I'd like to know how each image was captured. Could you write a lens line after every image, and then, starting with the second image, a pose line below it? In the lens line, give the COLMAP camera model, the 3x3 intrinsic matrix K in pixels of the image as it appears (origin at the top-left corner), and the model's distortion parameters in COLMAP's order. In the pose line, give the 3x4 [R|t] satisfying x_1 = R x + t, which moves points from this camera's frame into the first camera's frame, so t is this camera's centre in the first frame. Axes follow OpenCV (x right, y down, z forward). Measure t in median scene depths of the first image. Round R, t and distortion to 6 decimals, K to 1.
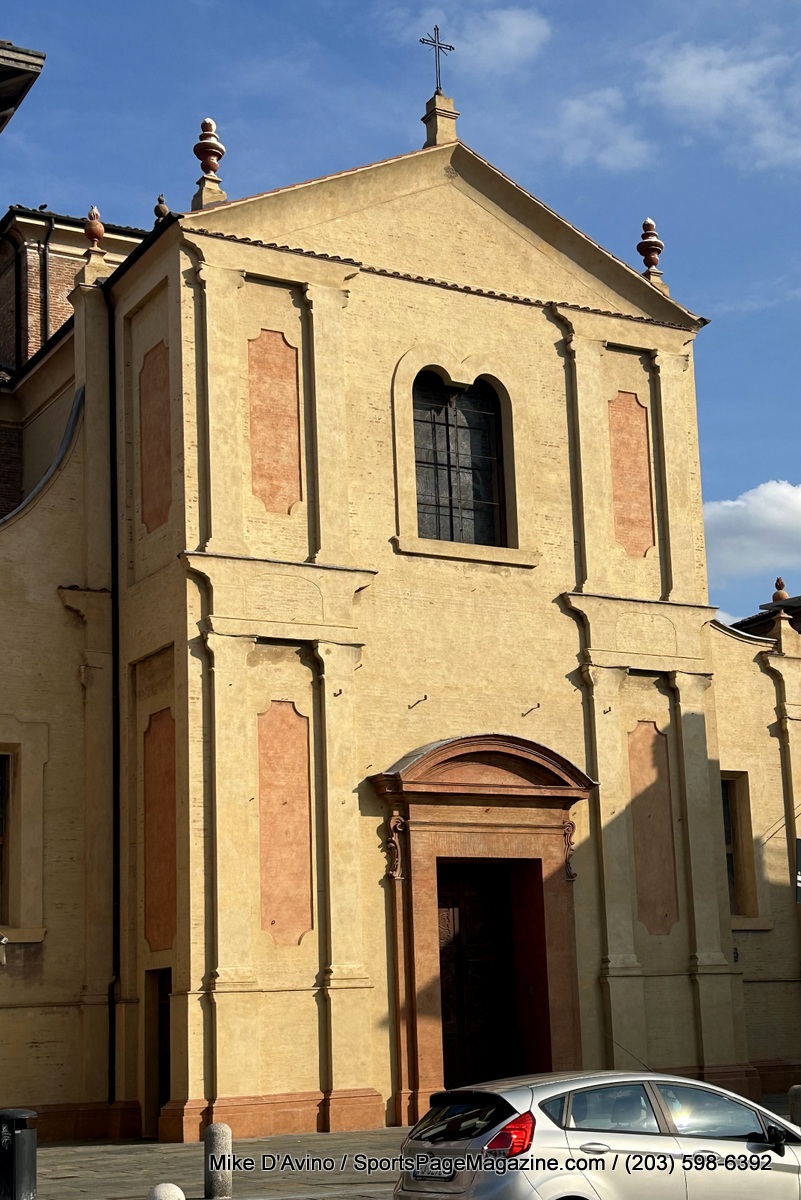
lens RADIAL K [[1820.5, 0, 401.5], [0, 1820.5, 676.8], [0, 0, 1]] dist [0.027009, -0.068256]
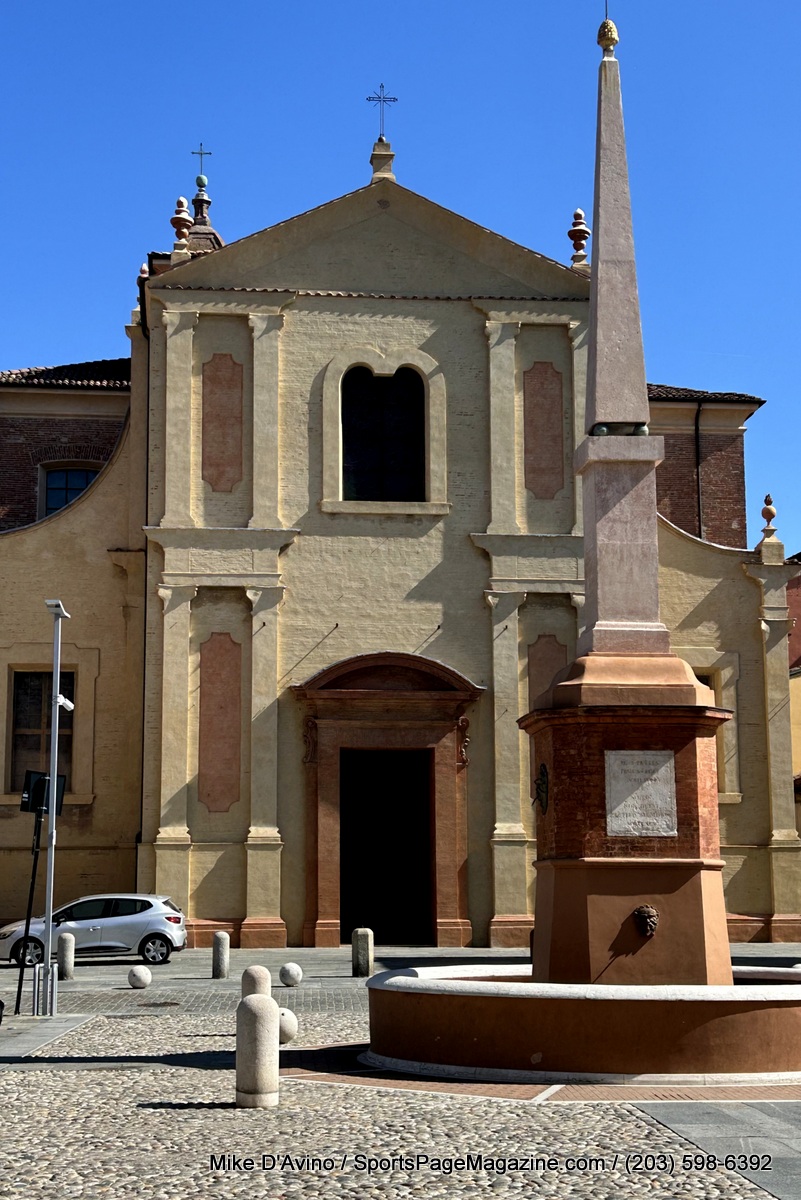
lens RADIAL K [[1781.6, 0, 400.5], [0, 1781.6, 600.0], [0, 0, 1]] dist [0.003663, 0.040968]
pose [[0.898080, -0.025509, -0.439091, 0.613451], [0.047081, 0.998156, 0.038308, -0.053075], [0.437304, -0.055077, 0.897626, -0.126448]]
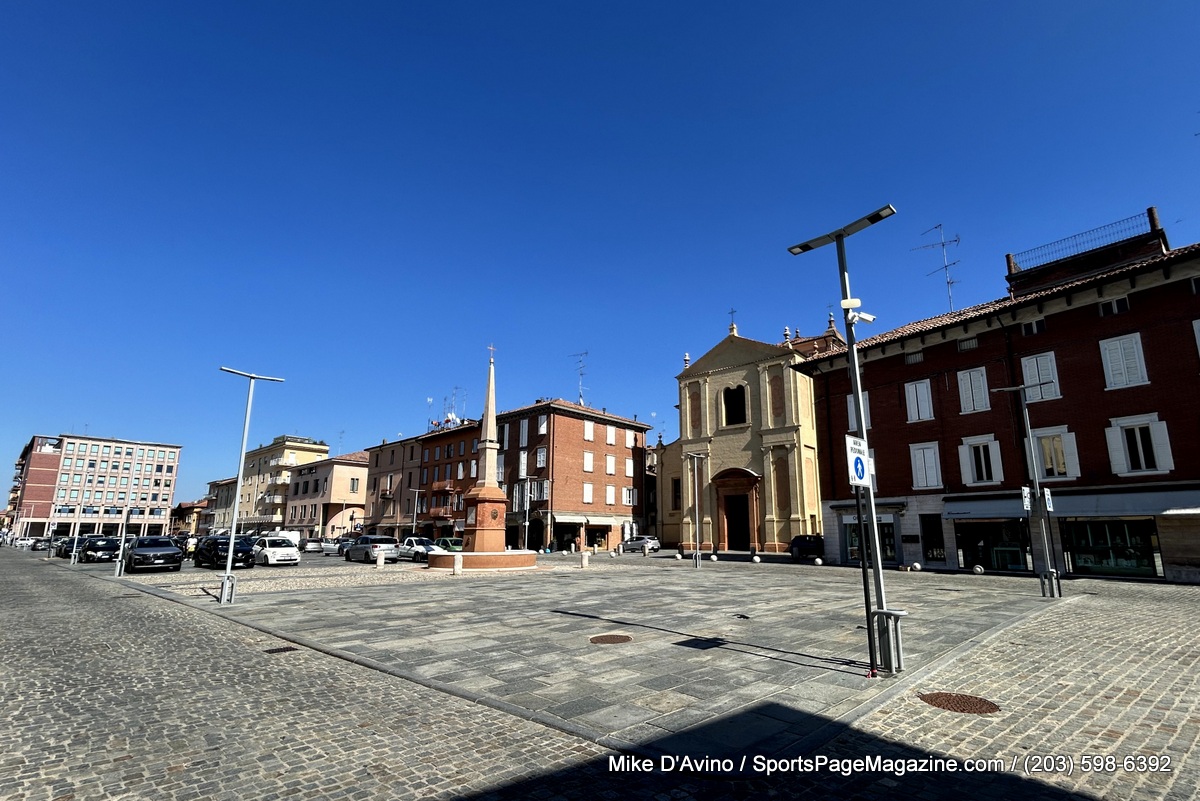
lens RADIAL K [[551.1, 0, 602.2], [0, 551.1, 401.5], [0, 0, 1]] dist [0.000313, 0.000005]
pose [[0.271958, -0.179999, -0.945325, 1.296956], [0.173334, 0.975446, -0.135869, 0.000192], [0.946570, -0.126906, 0.296481, 0.290756]]
